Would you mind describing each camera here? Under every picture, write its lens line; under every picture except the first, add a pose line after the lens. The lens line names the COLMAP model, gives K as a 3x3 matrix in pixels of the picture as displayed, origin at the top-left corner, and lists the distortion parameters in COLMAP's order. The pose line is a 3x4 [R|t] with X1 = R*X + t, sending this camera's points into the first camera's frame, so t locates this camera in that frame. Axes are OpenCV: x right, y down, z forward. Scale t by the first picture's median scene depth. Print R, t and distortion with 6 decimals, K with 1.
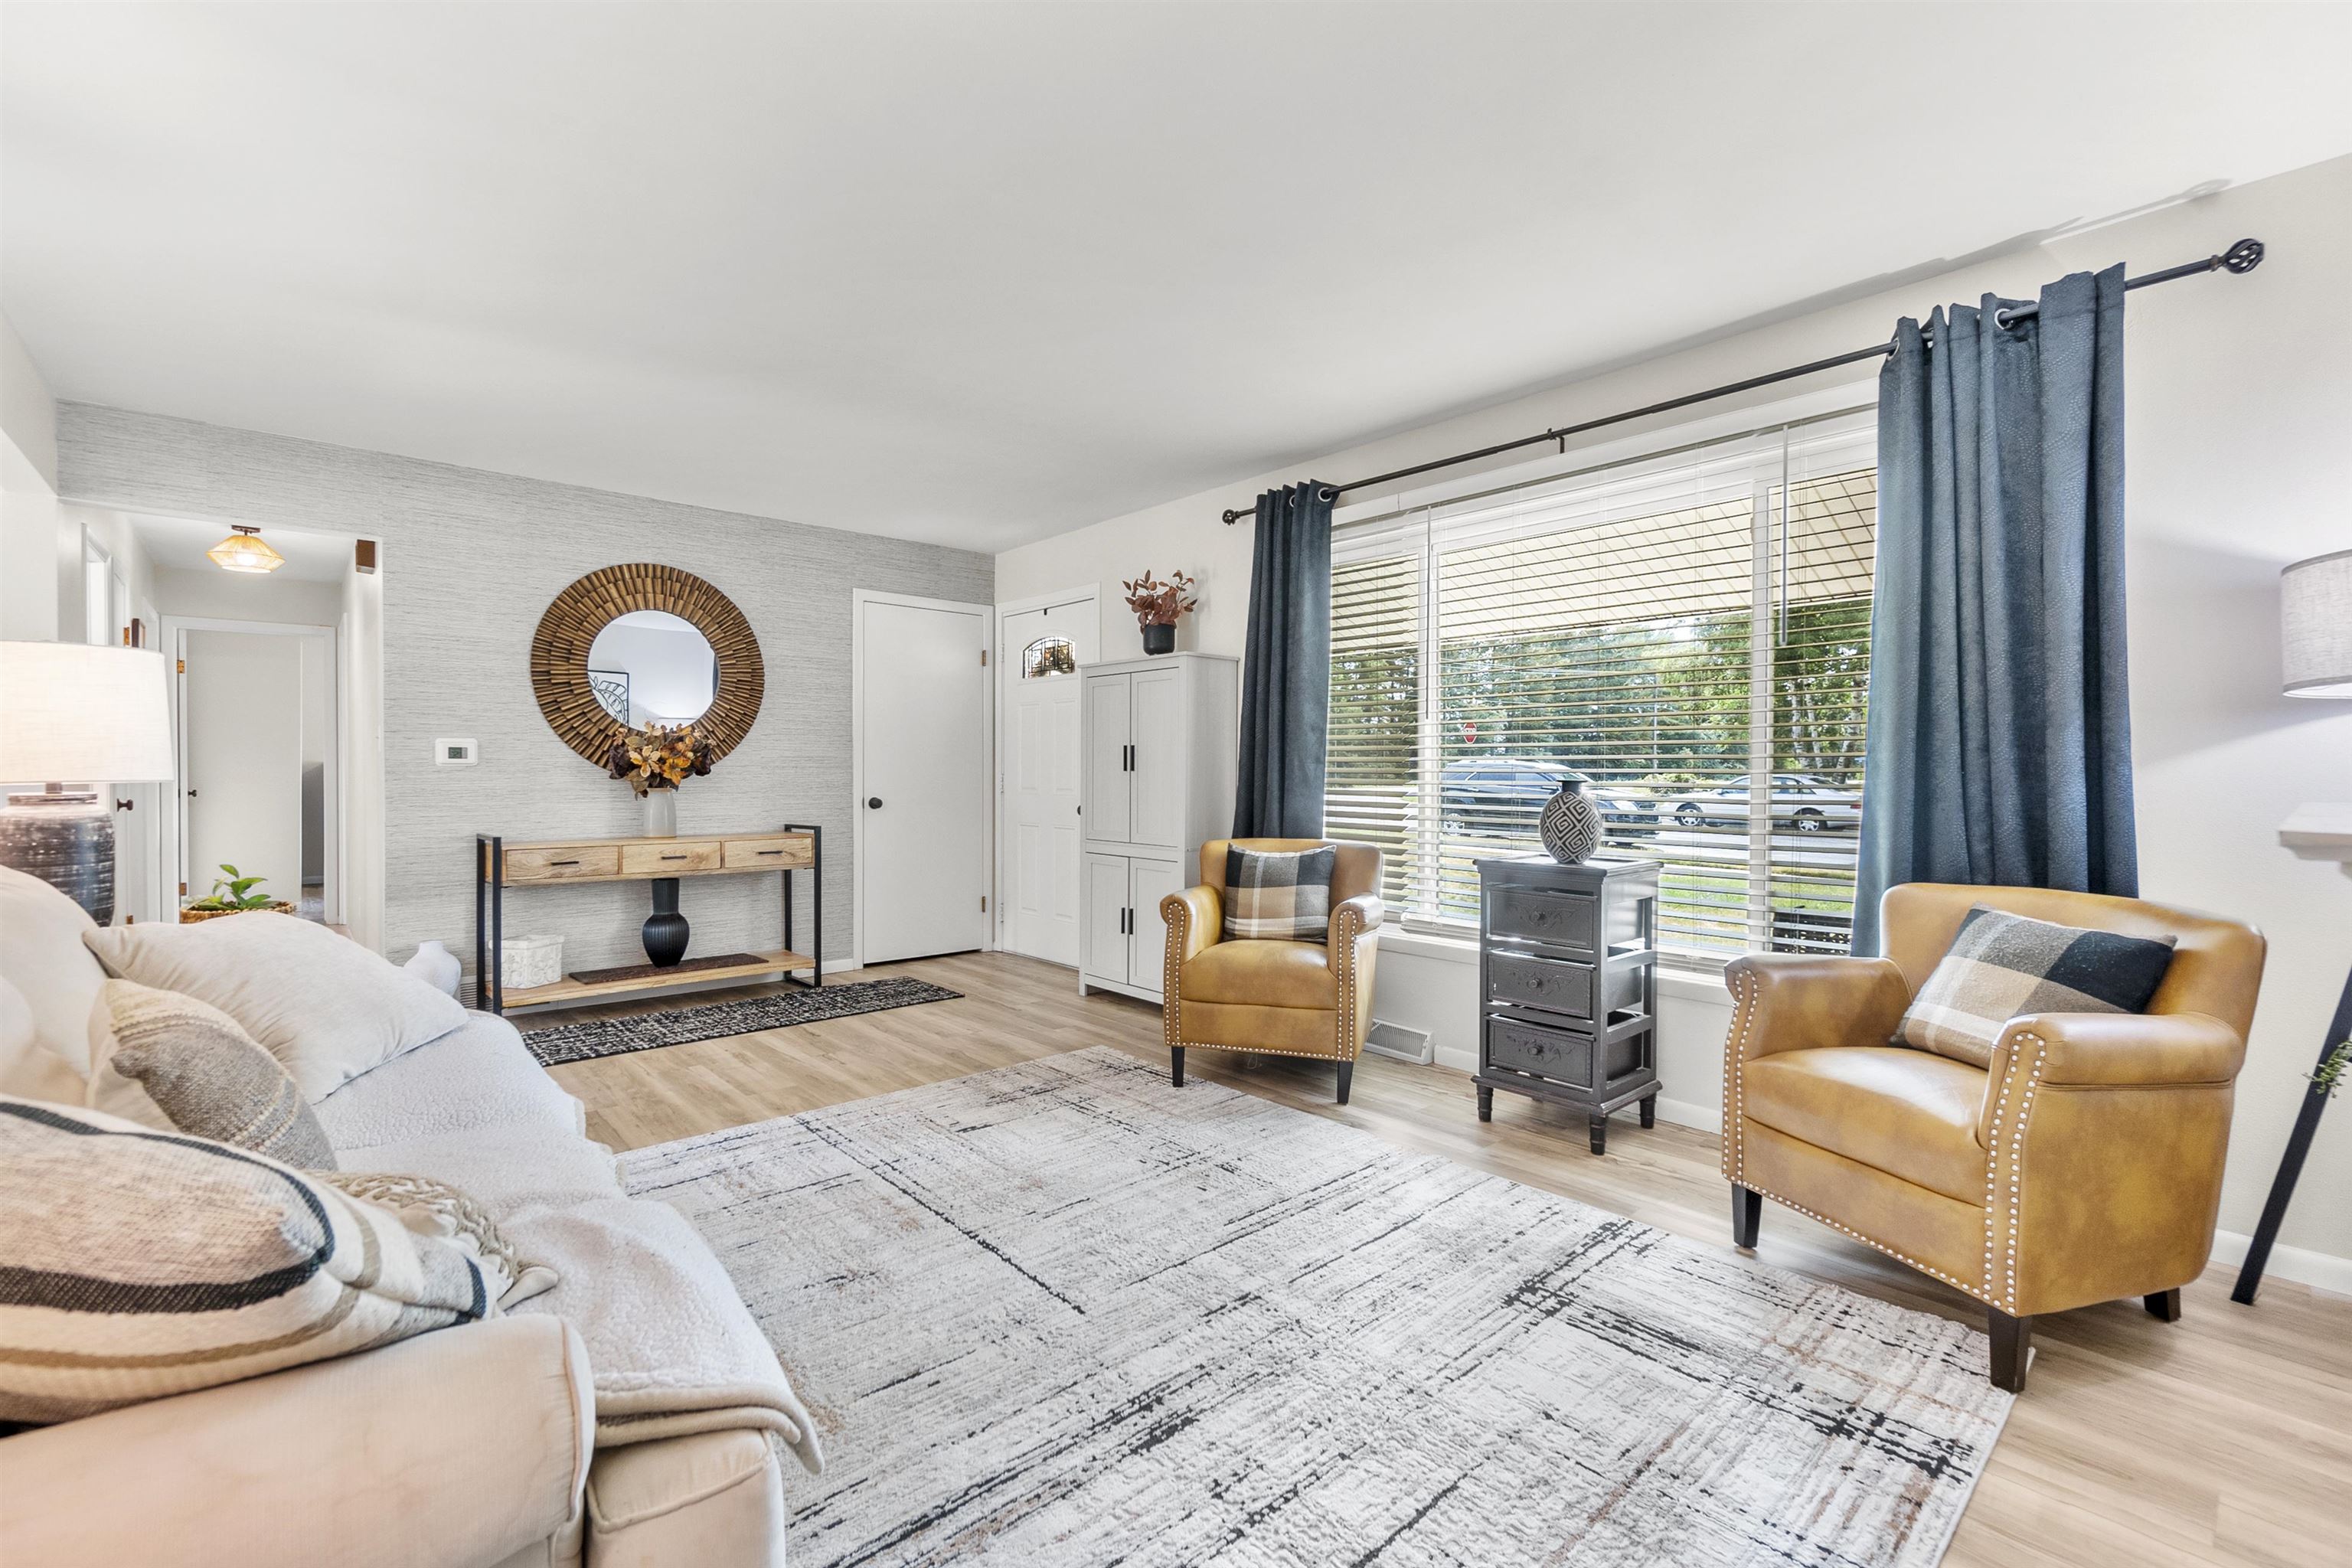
lens RADIAL K [[1020.8, 0, 1174.5], [0, 1020.8, 775.2], [0, 0, 1]] dist [-0.008197, 0.001902]
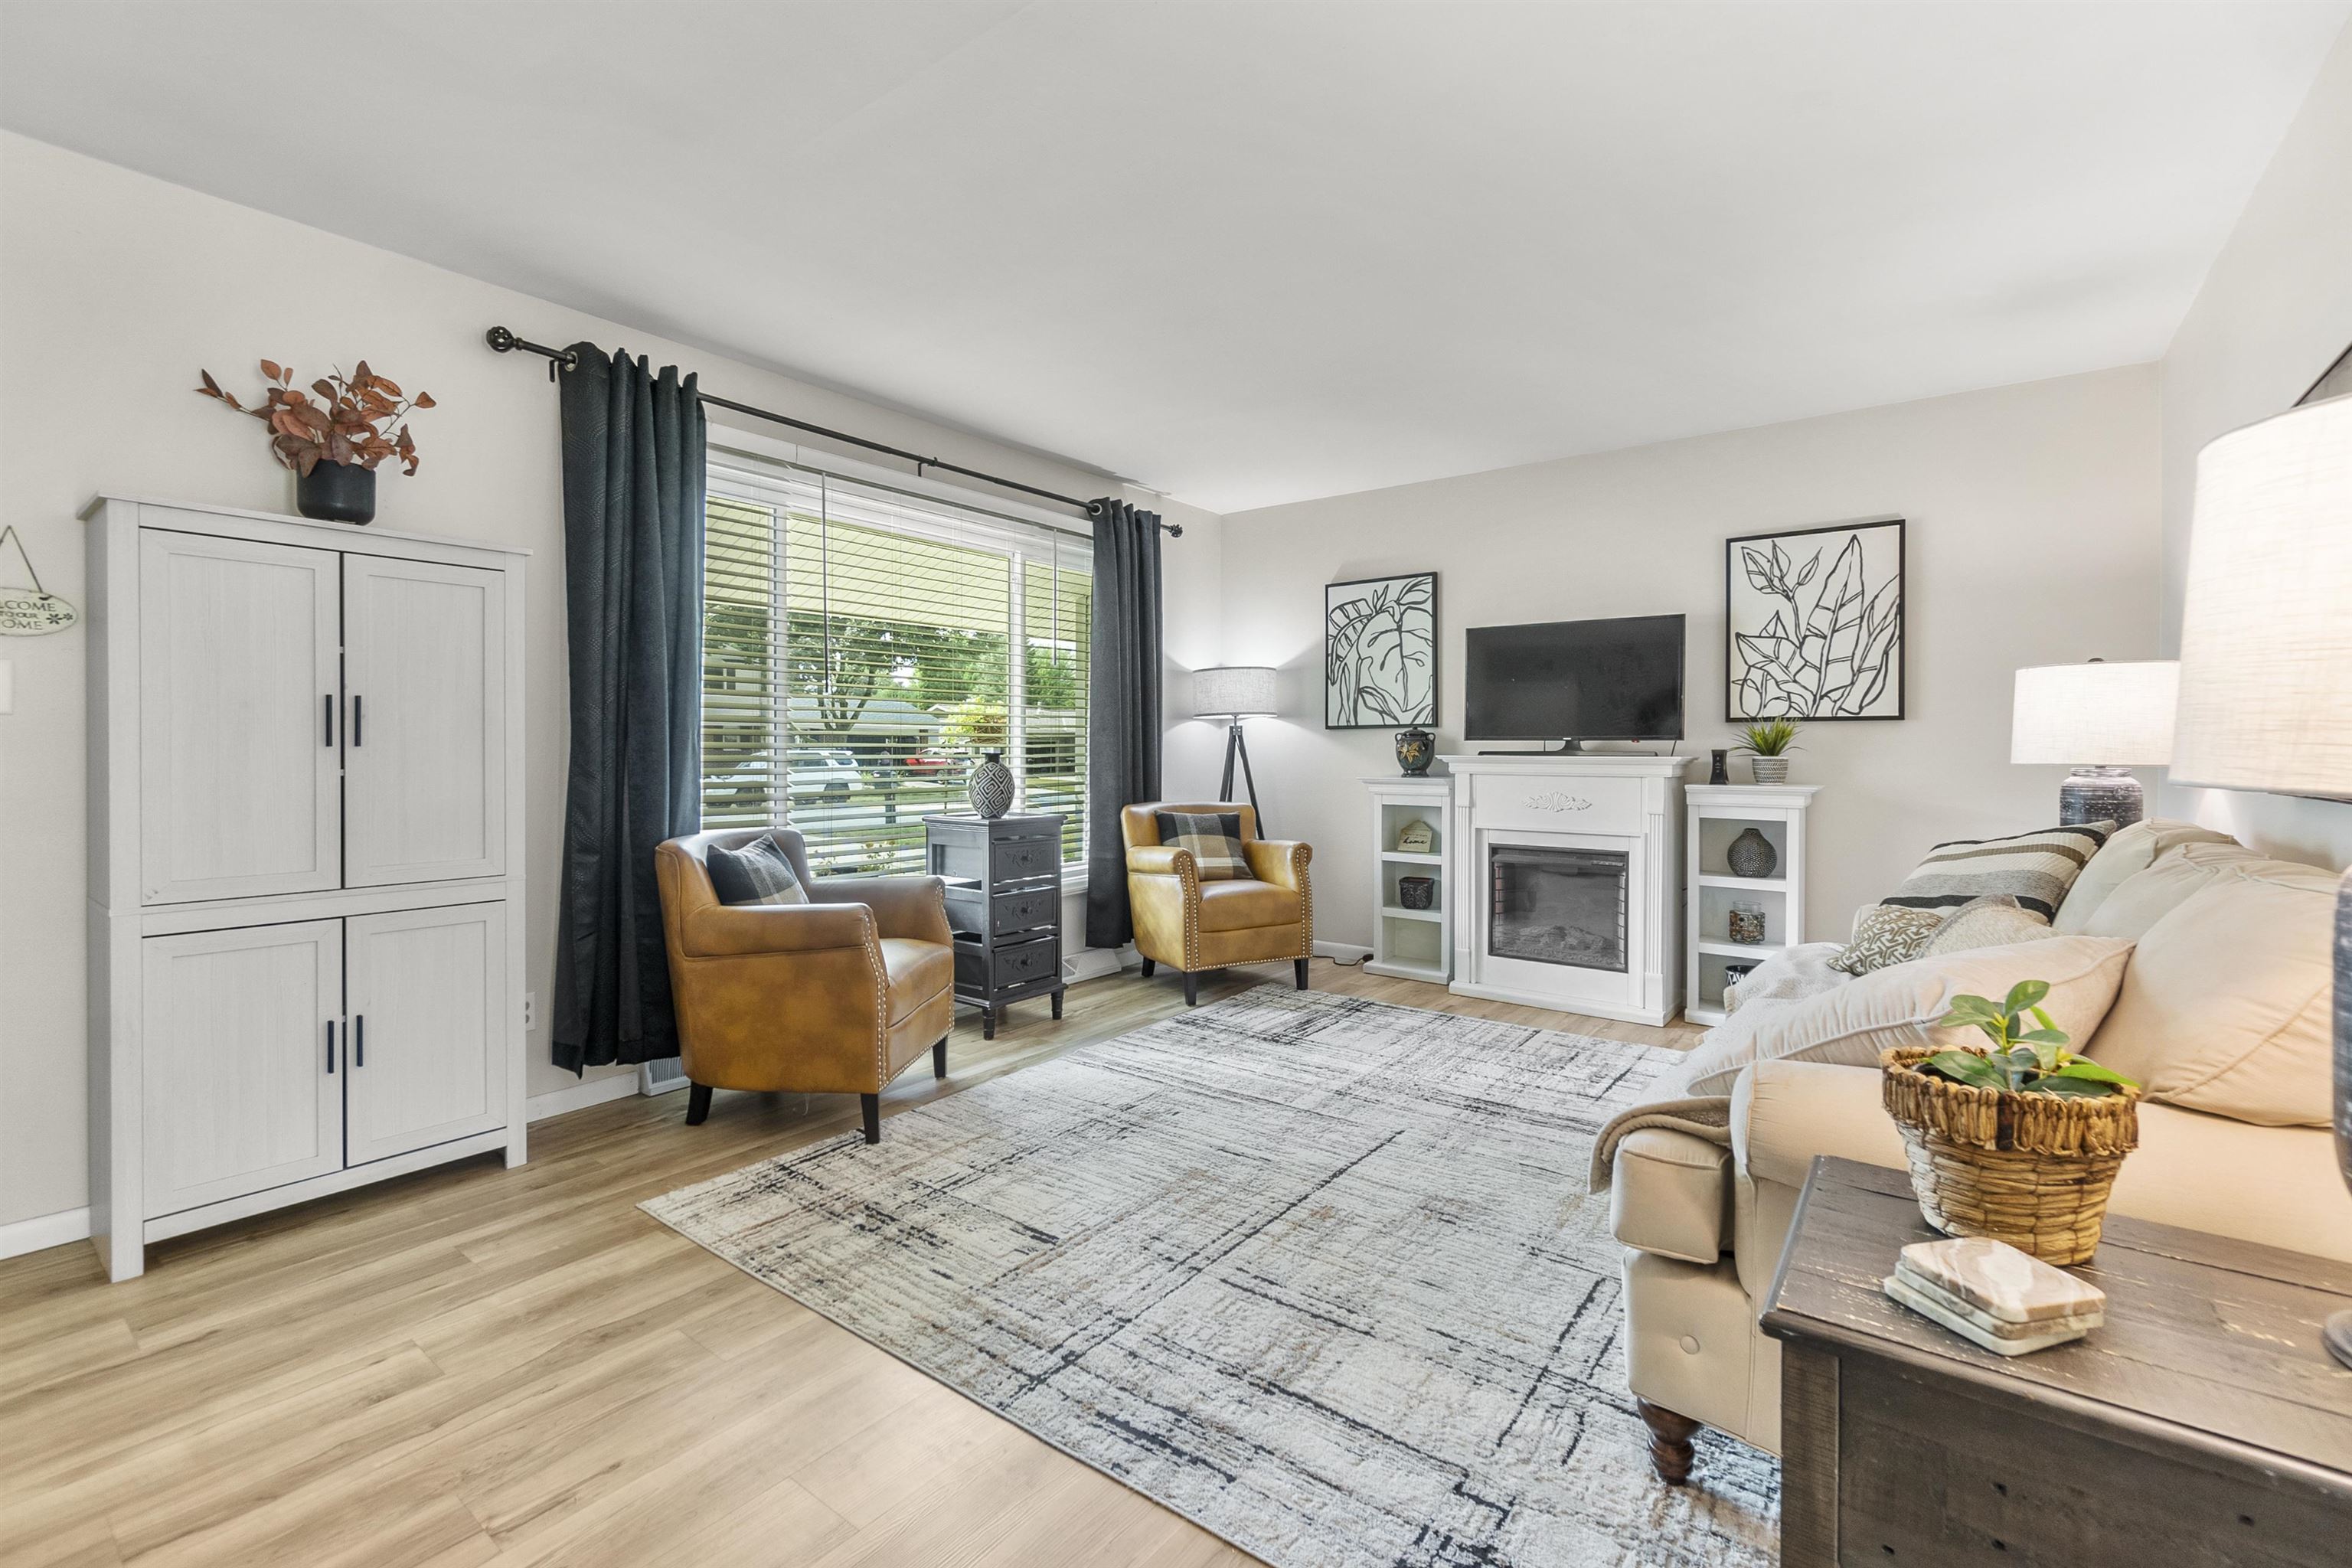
lens RADIAL K [[1020.8, 0, 1175.8], [0, 1020.8, 762.4], [0, 0, 1]] dist [-0.008197, 0.001902]
pose [[-0.195534, -0.017412, 0.980542, -0.913059], [0.002091, 0.999833, 0.018172, -0.007207], [-0.980695, 0.005604, -0.195465, 1.025751]]
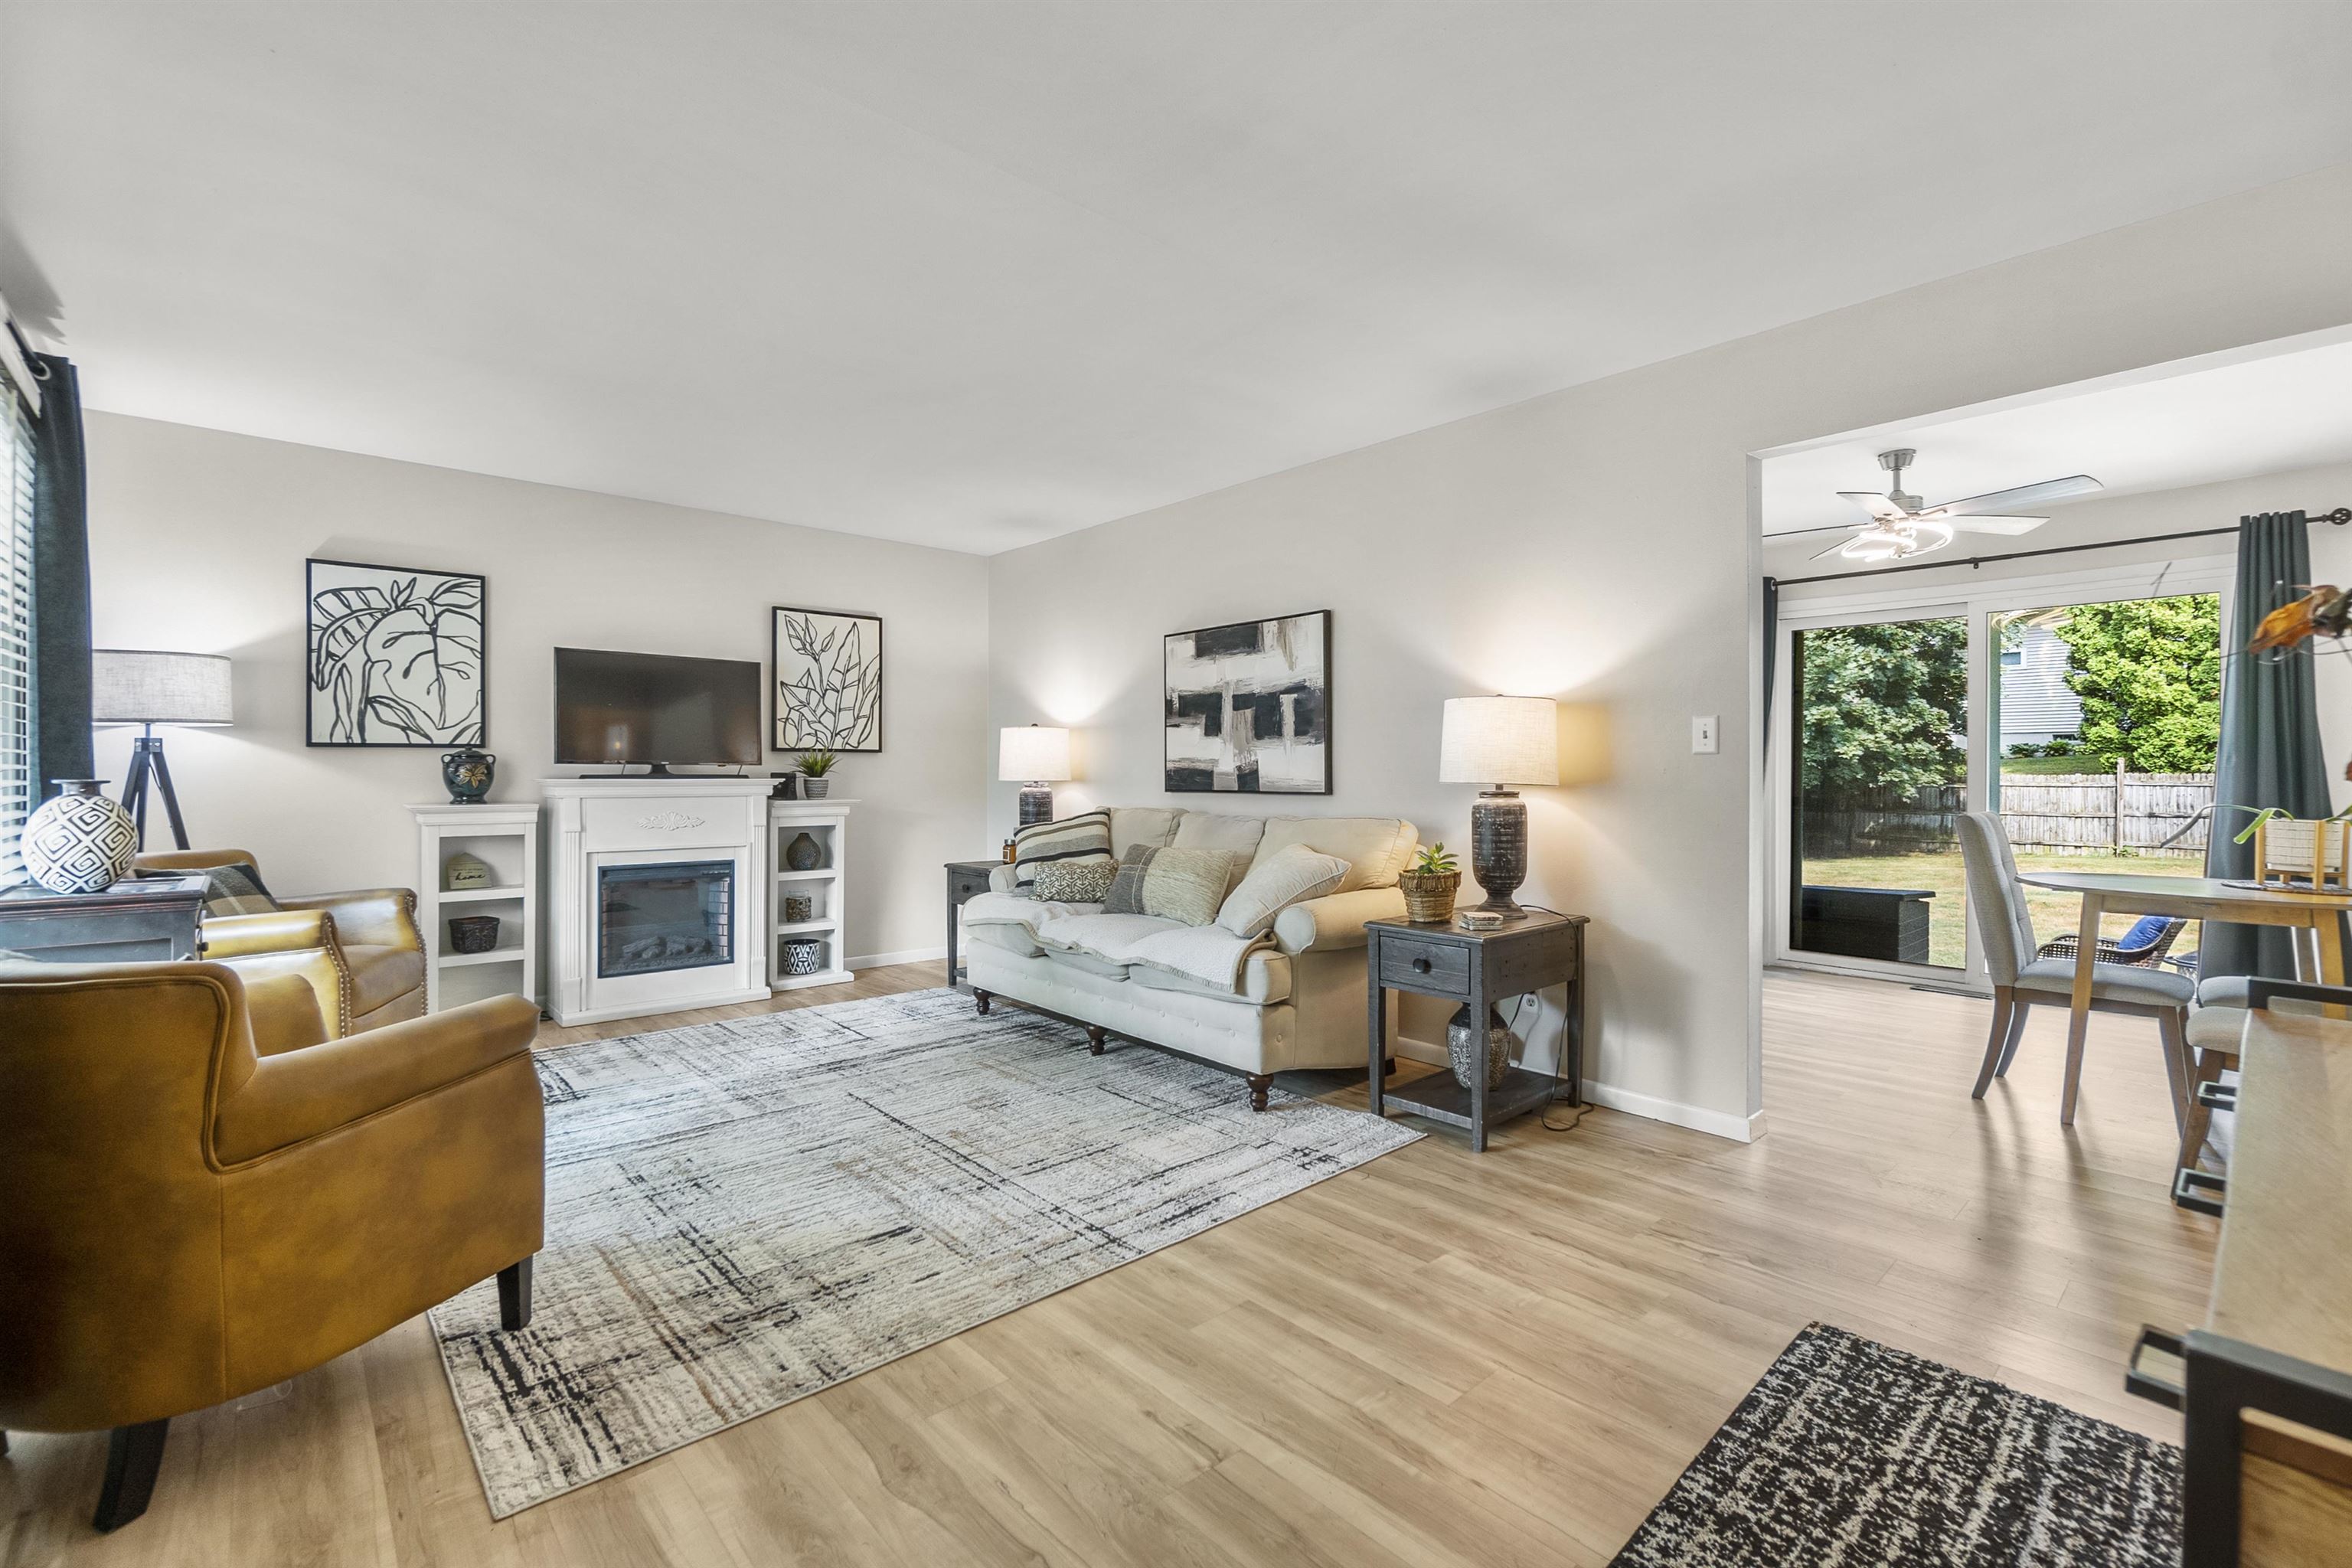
lens RADIAL K [[1020.8, 0, 1168.3], [0, 1020.8, 775.2], [0, 0, 1]] dist [-0.008197, 0.001902]
pose [[-0.999980, -0.005268, -0.003549, -0.395915], [-0.005292, 0.999962, 0.006940, -0.009206], [0.003512, 0.006959, -0.999970, 1.741803]]
